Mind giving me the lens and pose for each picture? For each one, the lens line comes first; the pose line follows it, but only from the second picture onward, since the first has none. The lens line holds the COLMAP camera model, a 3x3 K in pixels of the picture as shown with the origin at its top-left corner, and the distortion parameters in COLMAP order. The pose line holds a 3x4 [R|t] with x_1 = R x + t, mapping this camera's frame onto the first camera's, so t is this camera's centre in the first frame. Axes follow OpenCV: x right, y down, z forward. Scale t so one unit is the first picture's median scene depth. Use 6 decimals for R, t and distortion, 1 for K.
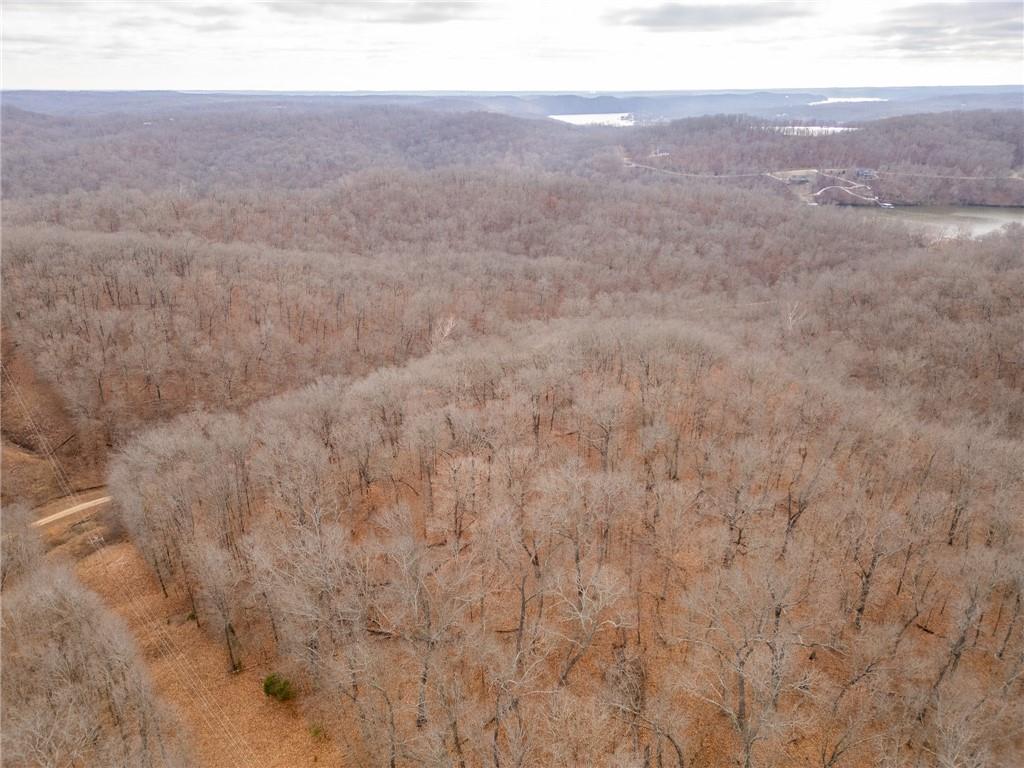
lens RADIAL K [[705.7, 0, 519.5], [0, 705.7, 395.2], [0, 0, 1]] dist [0.072056, -0.060178]
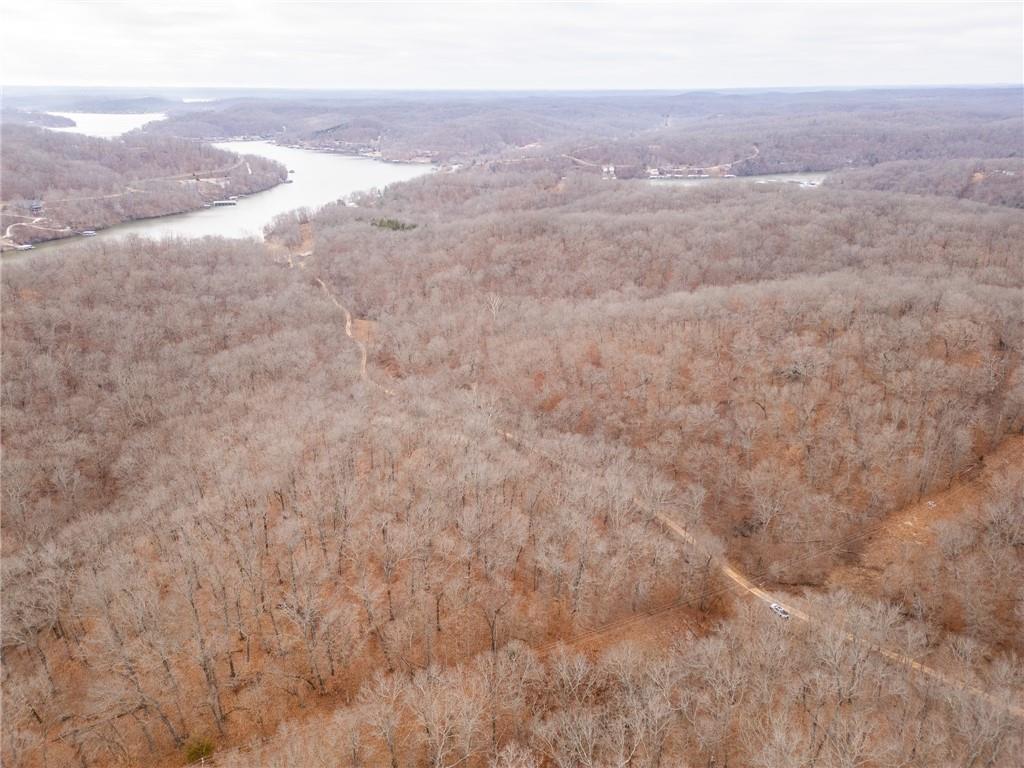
lens RADIAL K [[705.7, 0, 516.3], [0, 705.7, 386.6], [0, 0, 1]] dist [0.072056, -0.060178]
pose [[0.165686, -0.379945, 0.910050, -0.422505], [0.388434, 0.873350, 0.293903, -0.161132], [-0.906459, 0.304798, 0.292285, 0.273740]]
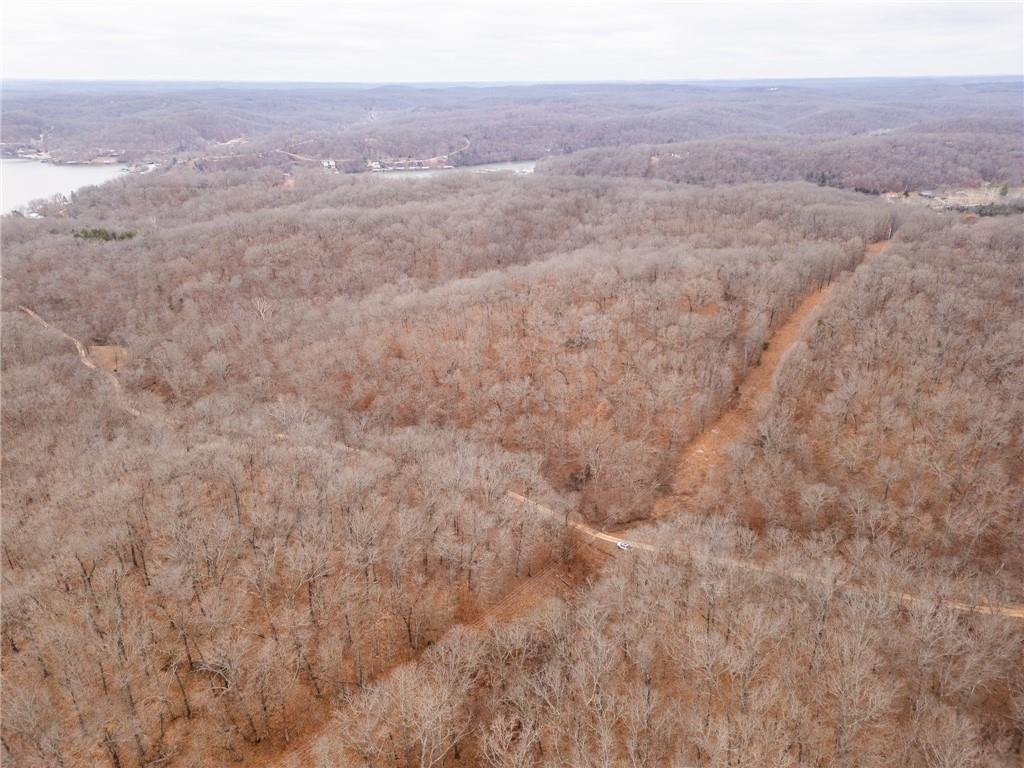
lens RADIAL K [[705.7, 0, 513.3], [0, 705.7, 380.6], [0, 0, 1]] dist [0.072056, -0.060178]
pose [[-0.222537, -0.376643, 0.899232, -0.428512], [0.384501, 0.813690, 0.435968, -0.179224], [-0.895900, 0.442775, -0.036257, 0.313528]]
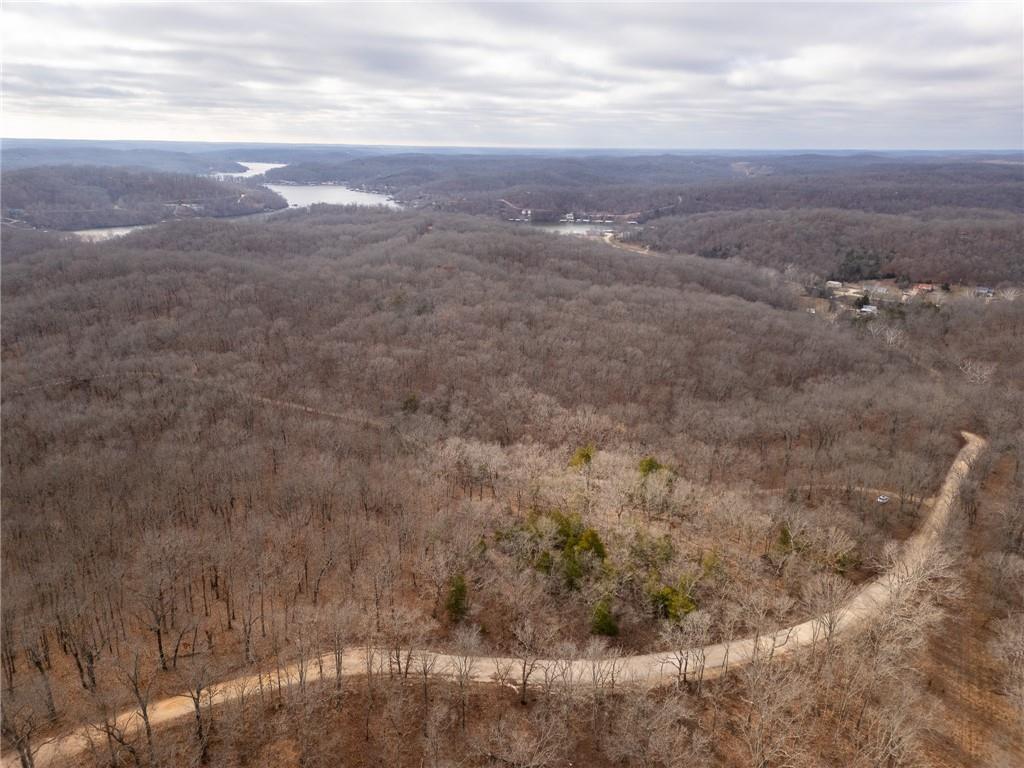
lens RADIAL K [[705.7, 0, 515.0], [0, 705.7, 388.4], [0, 0, 1]] dist [0.072056, -0.060178]
pose [[0.440427, -0.283243, 0.851938, -0.435774], [0.342435, 0.930190, 0.132230, 0.175960], [-0.829917, 0.233496, 0.506673, -0.484719]]
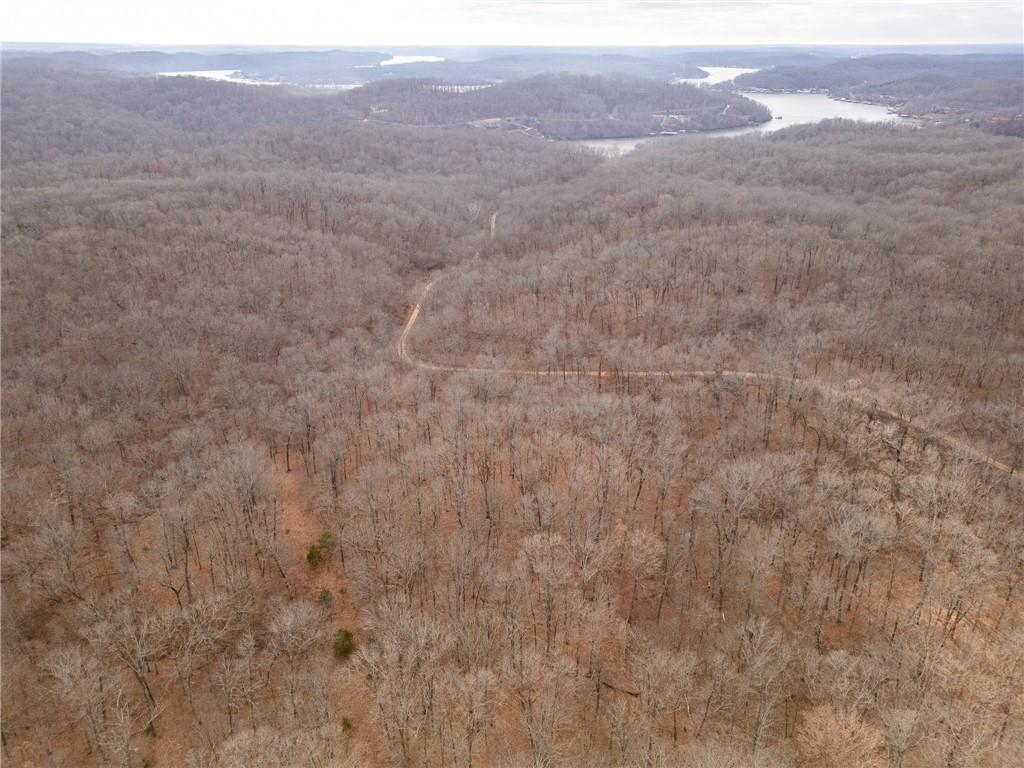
lens RADIAL K [[705.7, 0, 515.0], [0, 705.7, 391.8], [0, 0, 1]] dist [0.072056, -0.060178]
pose [[0.849965, -0.226588, 0.475624, -0.417235], [0.203545, 0.973921, 0.100232, 0.087244], [-0.485932, 0.011617, 0.873920, -0.273276]]
